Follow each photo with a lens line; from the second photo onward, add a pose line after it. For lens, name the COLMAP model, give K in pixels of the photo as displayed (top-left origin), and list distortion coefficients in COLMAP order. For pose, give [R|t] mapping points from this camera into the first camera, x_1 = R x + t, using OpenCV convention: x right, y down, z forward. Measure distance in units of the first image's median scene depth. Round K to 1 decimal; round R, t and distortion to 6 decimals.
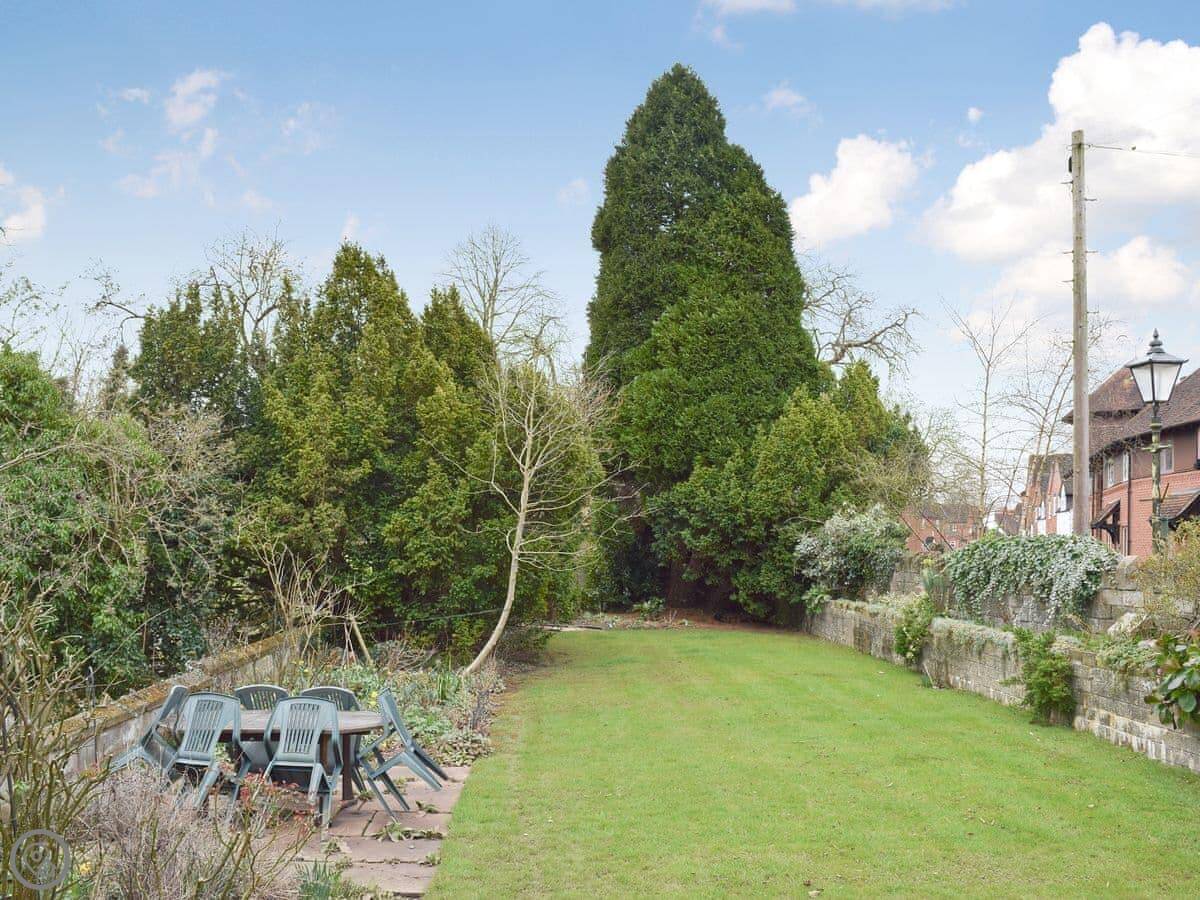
lens RADIAL K [[1024.7, 0, 600.2], [0, 1024.7, 545.8], [0, 0, 1]] dist [-0.075472, 0.001363]
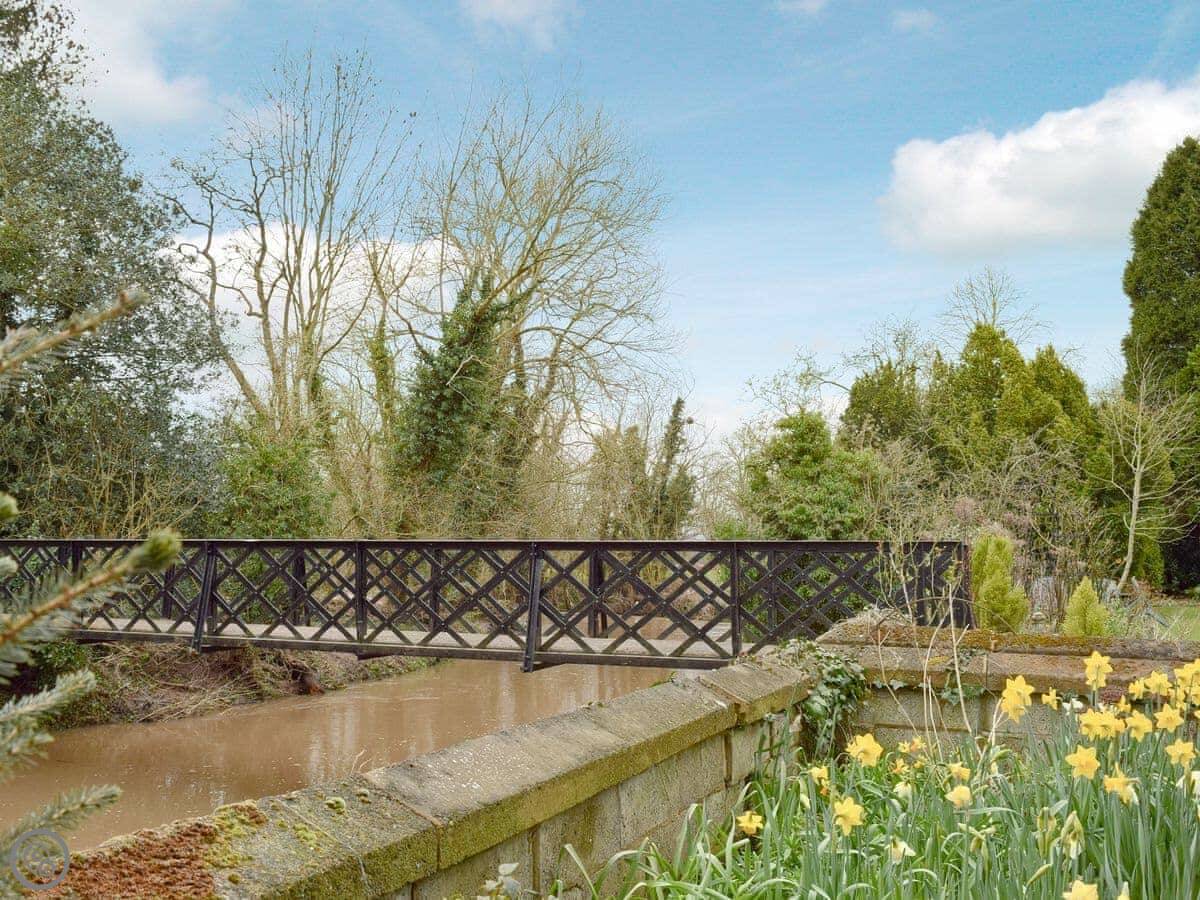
lens RADIAL K [[1069.2, 0, 600.0], [0, 1069.2, 450.0], [0, 0, 1]] dist [-0.095257, 0.007699]
pose [[0.917186, -0.051718, -0.395090, -0.149329], [0.002026, 0.992133, -0.125168, 0.063320], [0.398455, 0.114002, 0.910075, -0.522225]]
